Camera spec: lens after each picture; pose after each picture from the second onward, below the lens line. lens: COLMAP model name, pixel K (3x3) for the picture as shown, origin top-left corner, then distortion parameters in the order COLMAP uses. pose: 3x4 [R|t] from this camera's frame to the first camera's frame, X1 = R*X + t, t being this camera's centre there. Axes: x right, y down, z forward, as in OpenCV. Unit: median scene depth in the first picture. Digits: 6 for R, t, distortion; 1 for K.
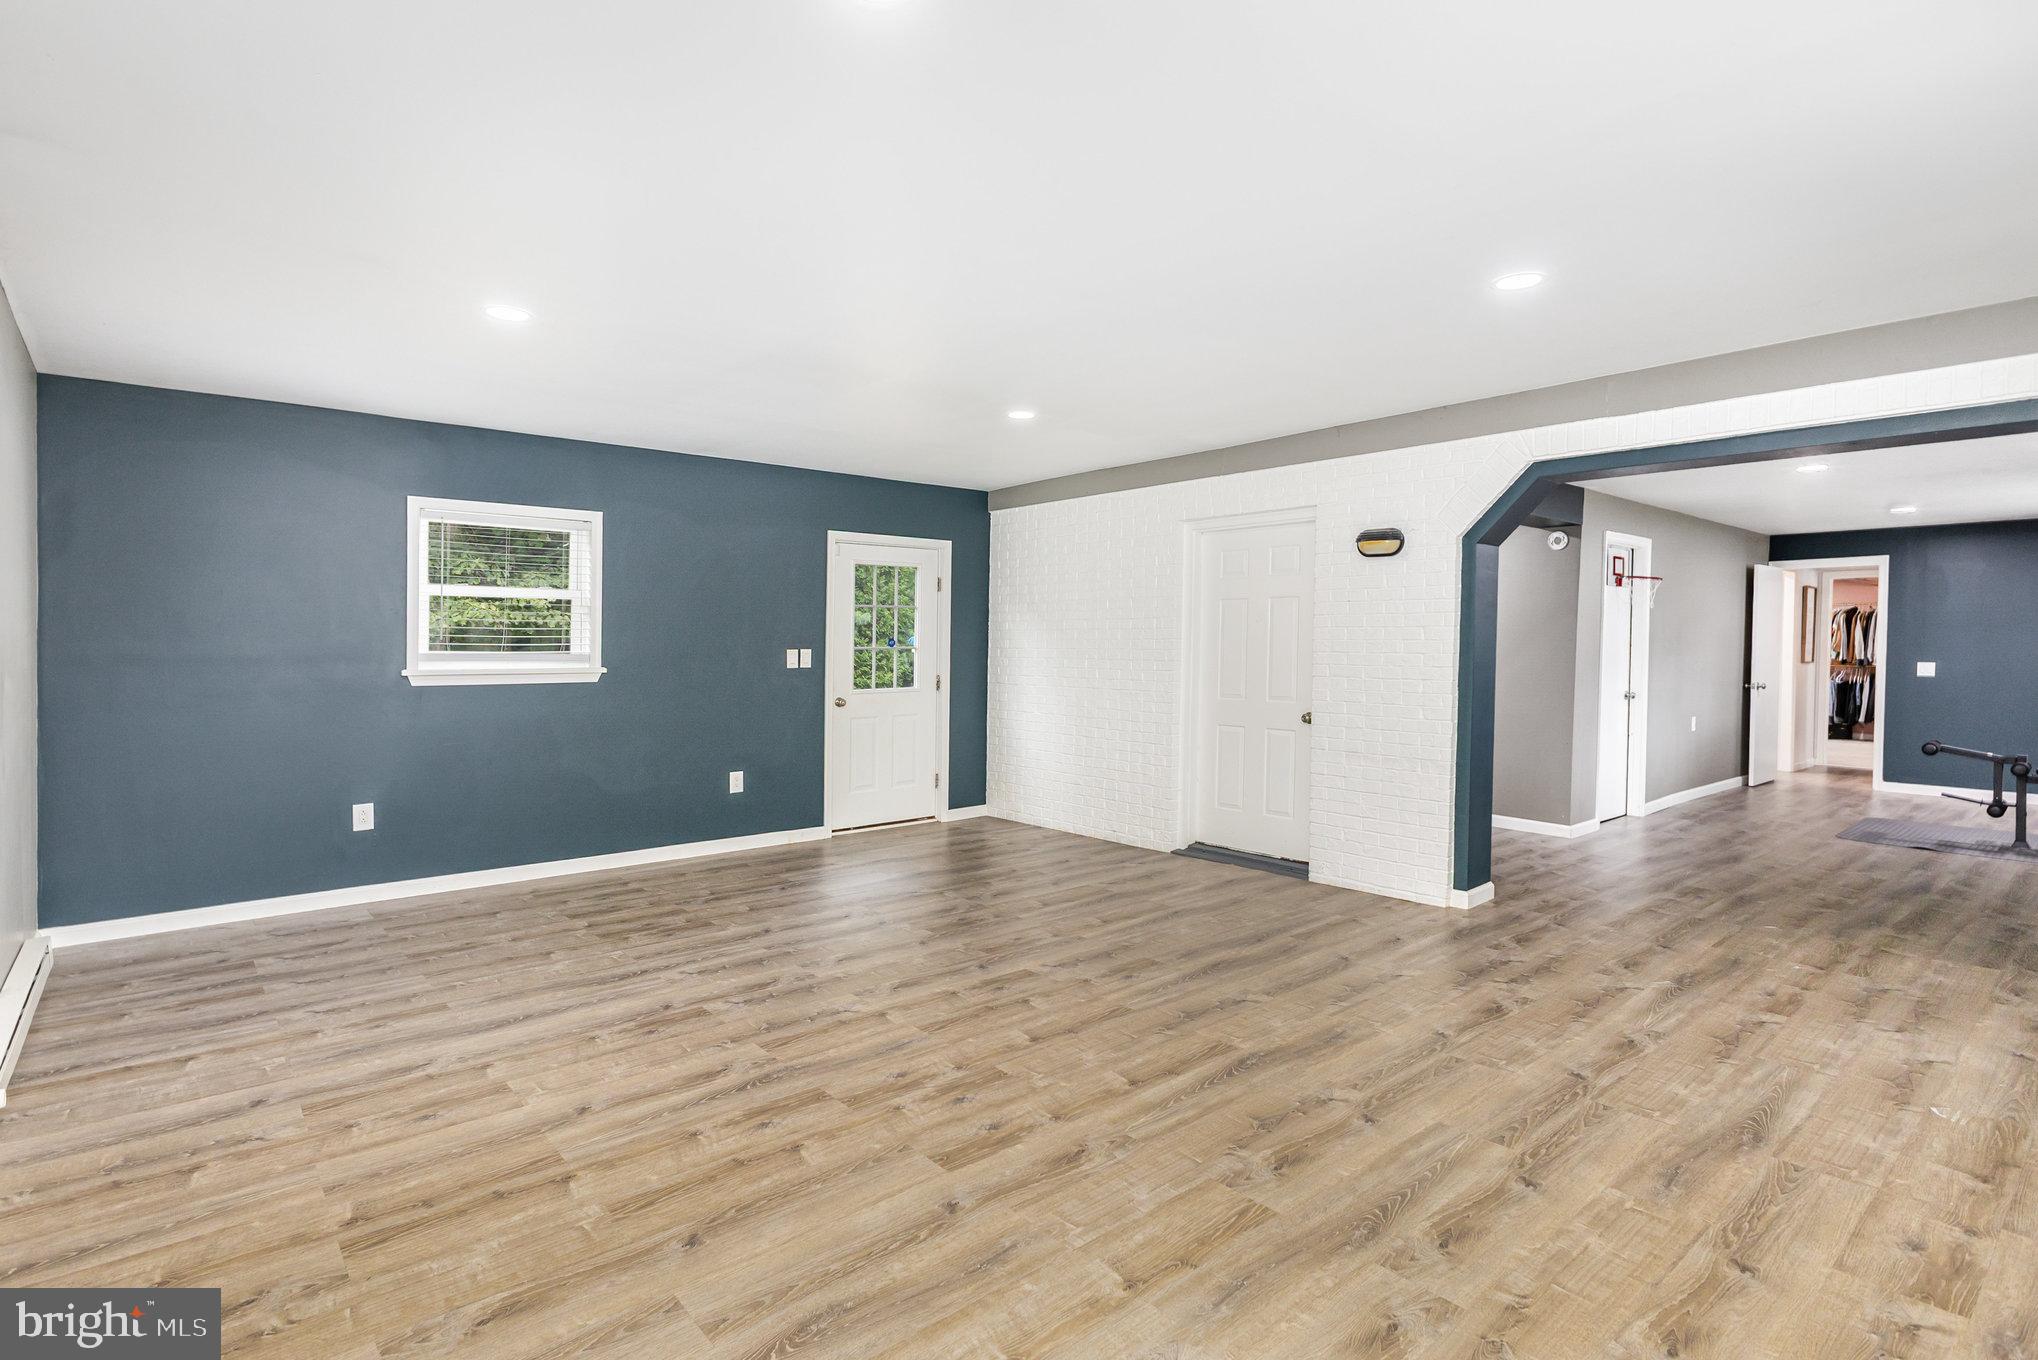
lens RADIAL K [[1004.9, 0, 1018.5], [0, 1004.9, 655.5], [0, 0, 1]] dist [0.013150, -0.007138]
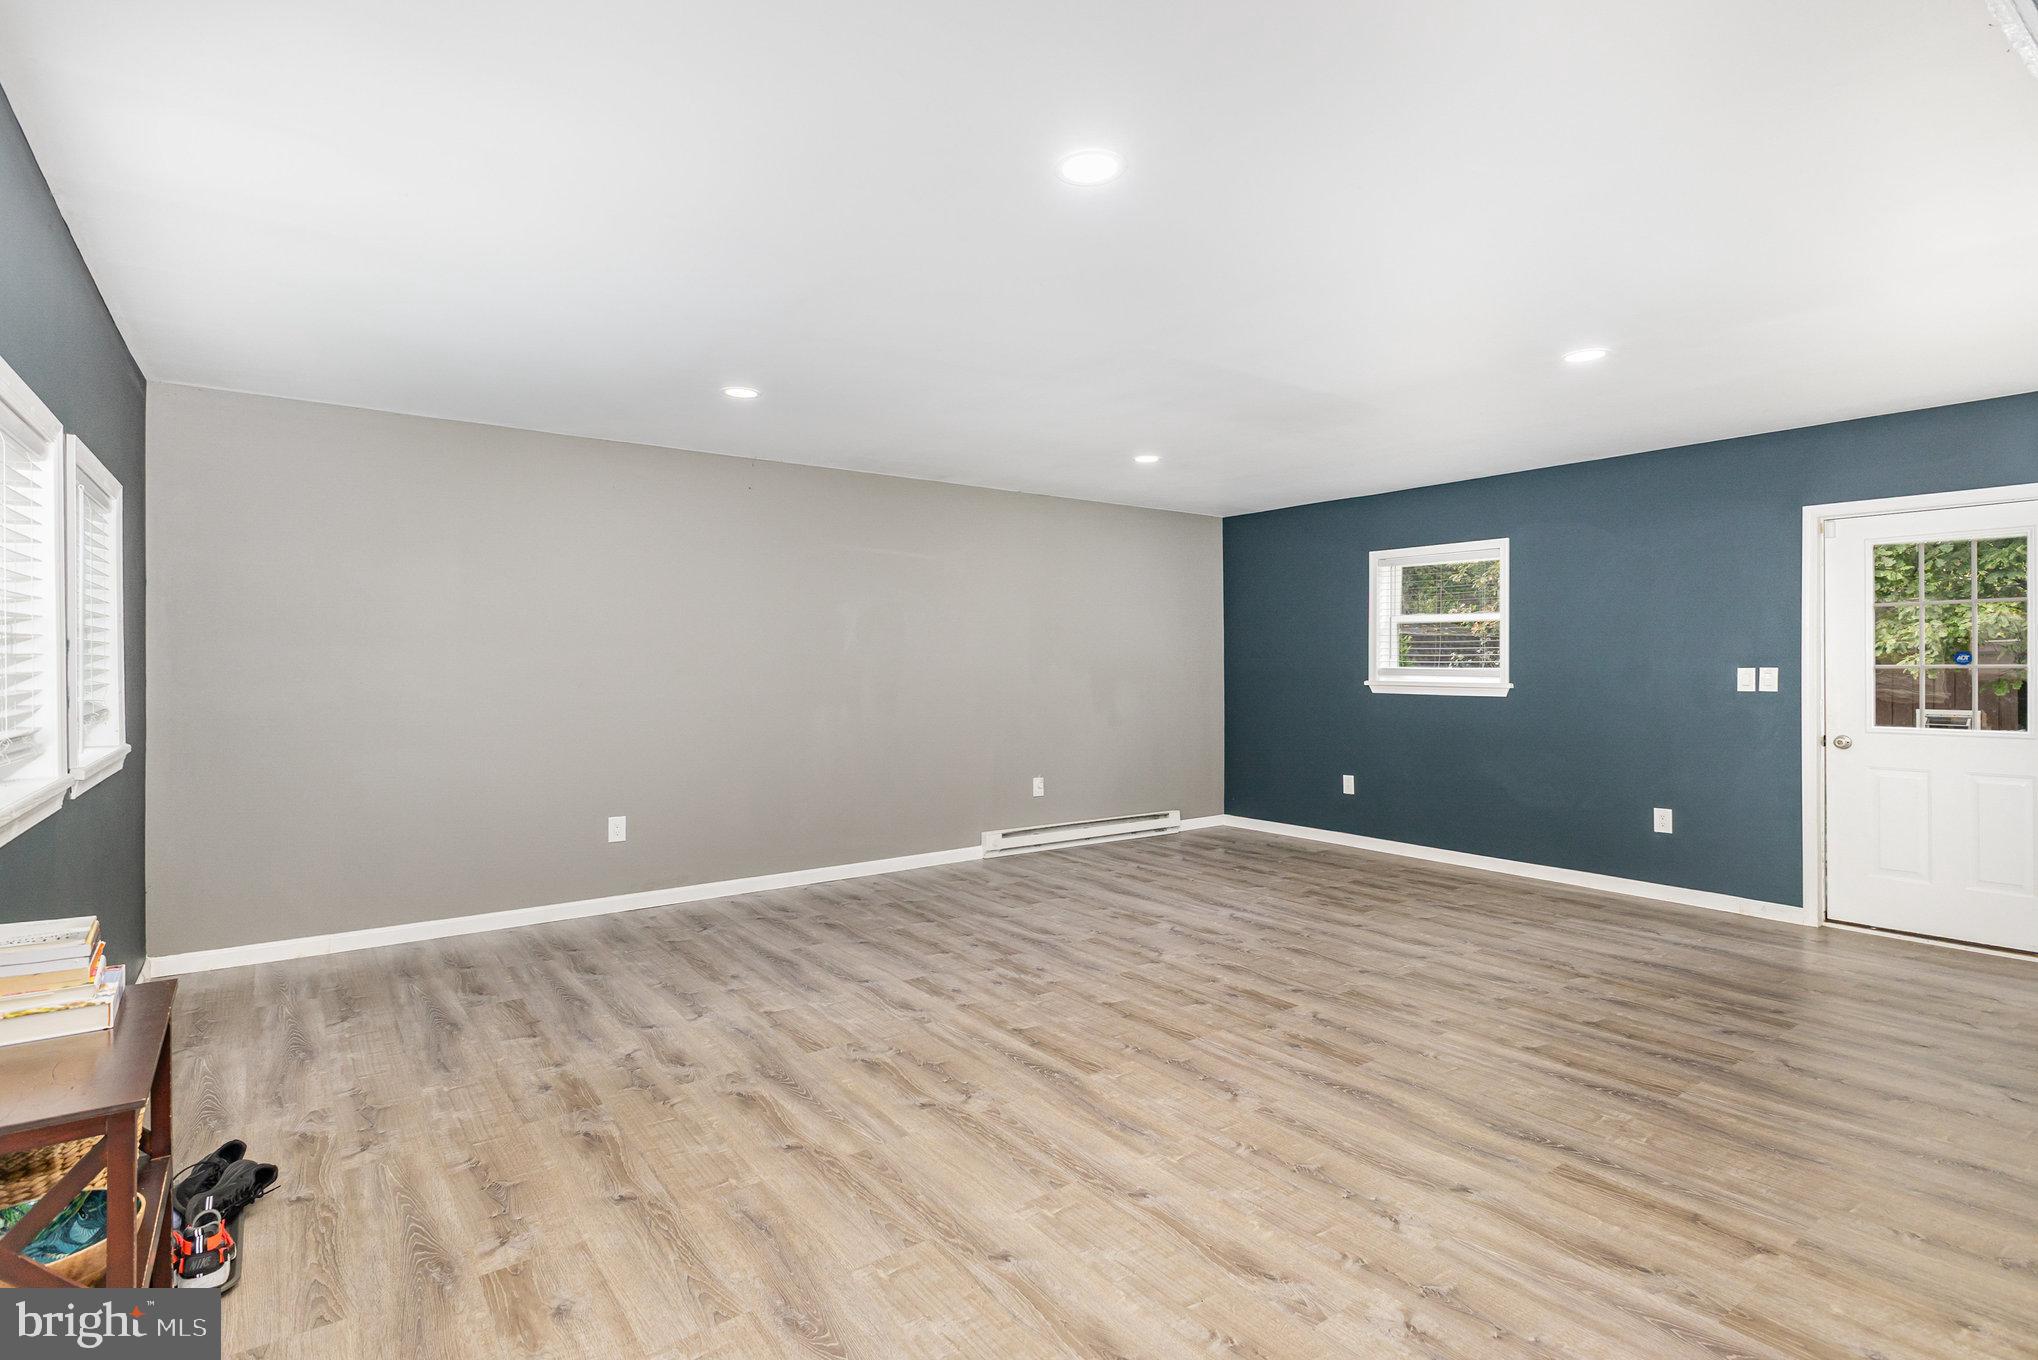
lens RADIAL K [[1004.9, 0, 1018.5], [0, 1004.9, 655.5], [0, 0, 1]] dist [0.013150, -0.007138]
pose [[-0.072762, -0.007082, -0.997324, 1.267122], [-0.007832, 0.999948, -0.006529, -0.011271], [0.997319, 0.007336, -0.072814, 1.051446]]
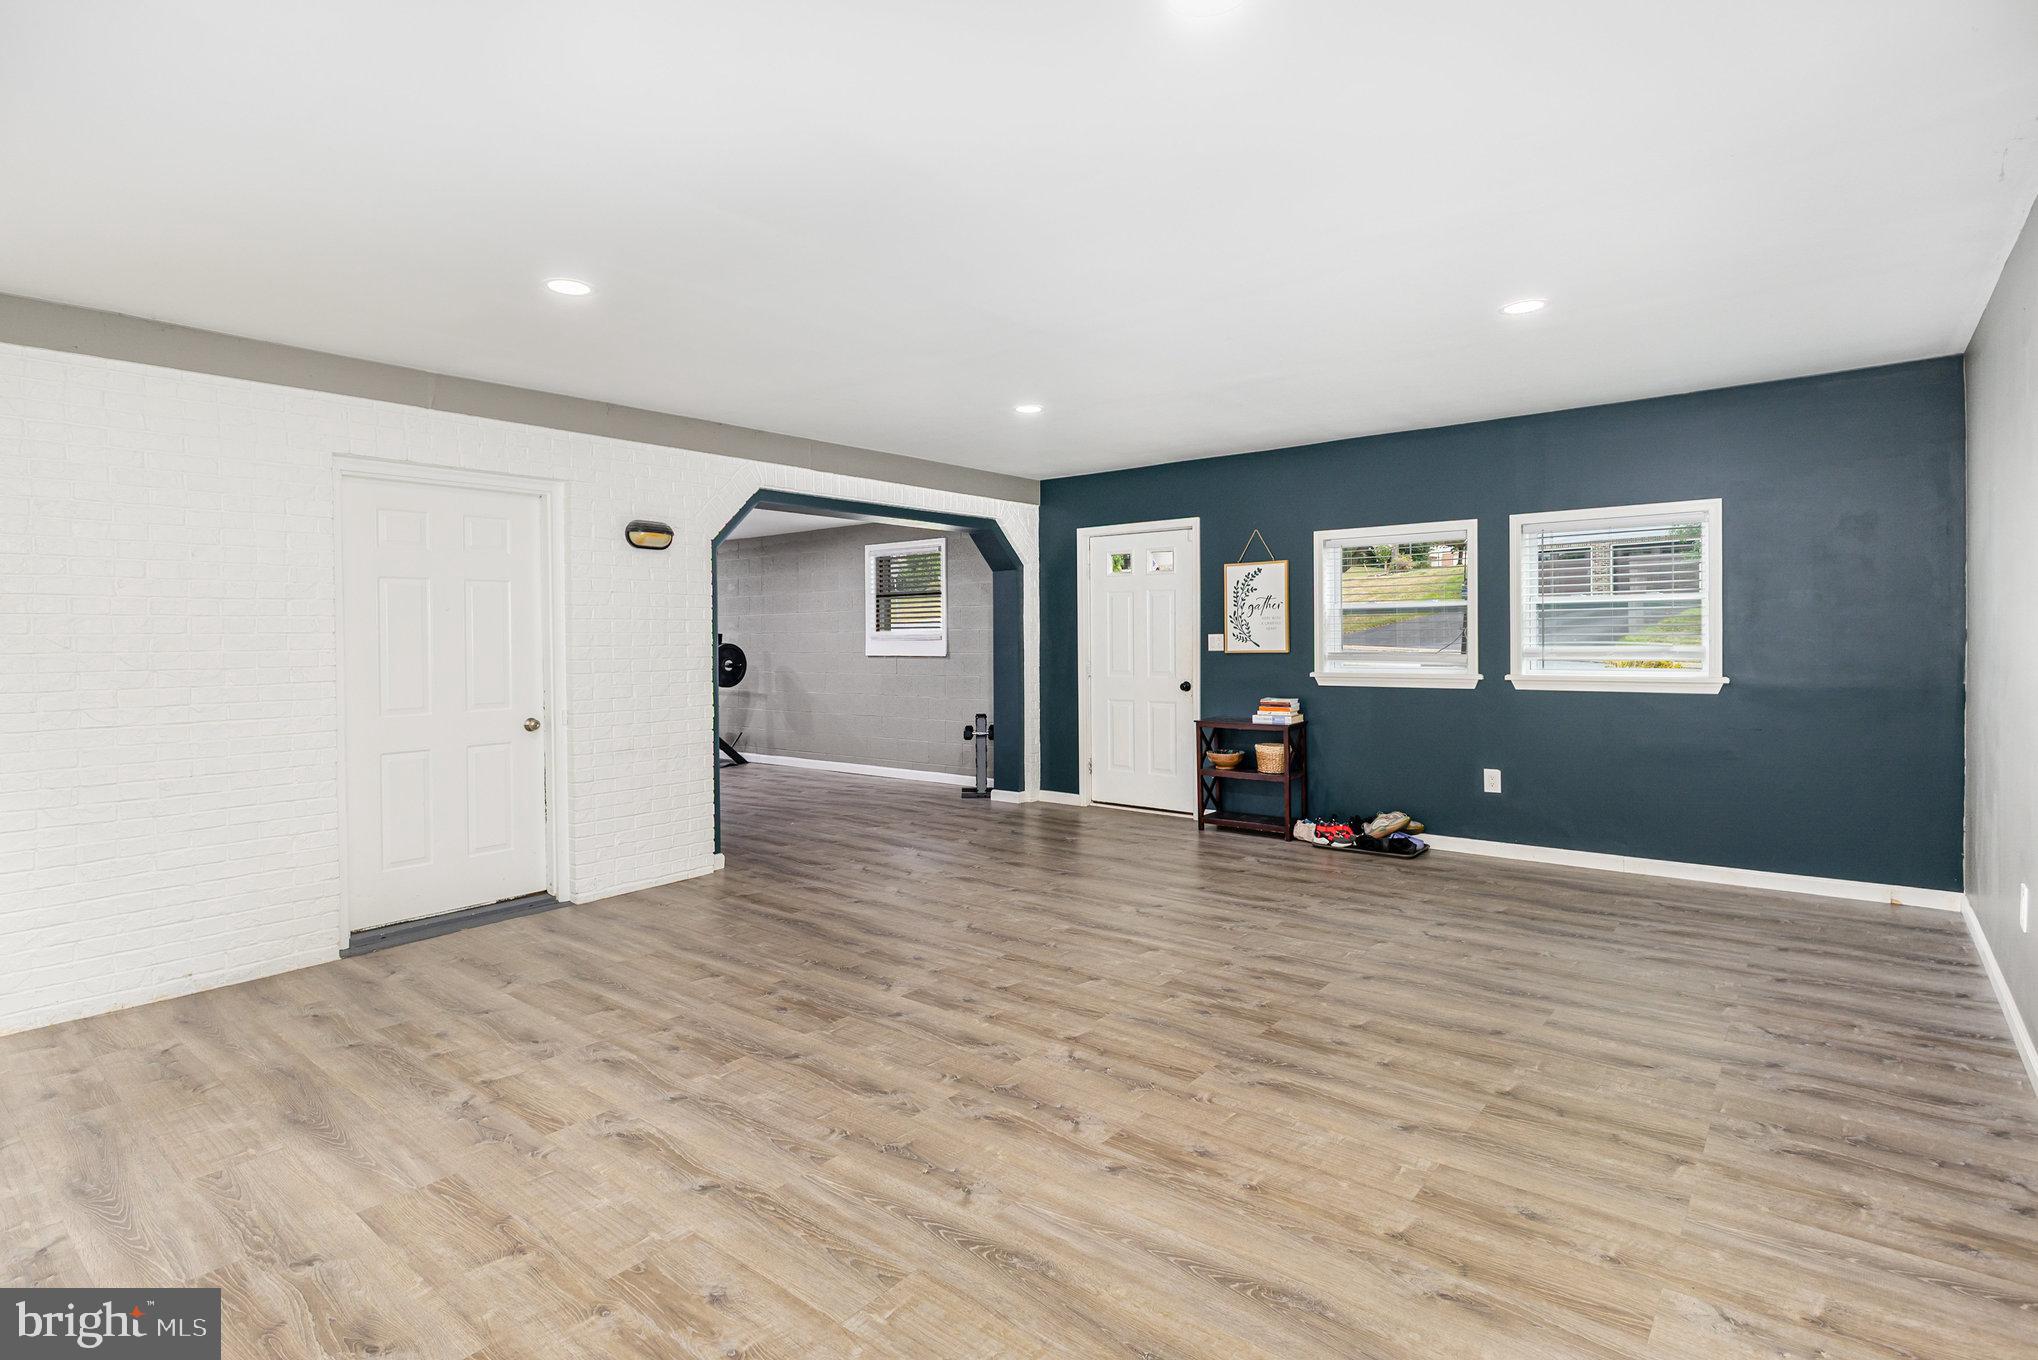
lens RADIAL K [[1004.9, 0, 1018.5], [0, 1004.9, 655.5], [0, 0, 1]] dist [0.013150, -0.007138]
pose [[-0.178999, -0.018147, 0.983682, -1.156448], [0.025075, 0.999421, 0.023000, -0.011669], [-0.983530, 0.028783, -0.178440, 1.369796]]
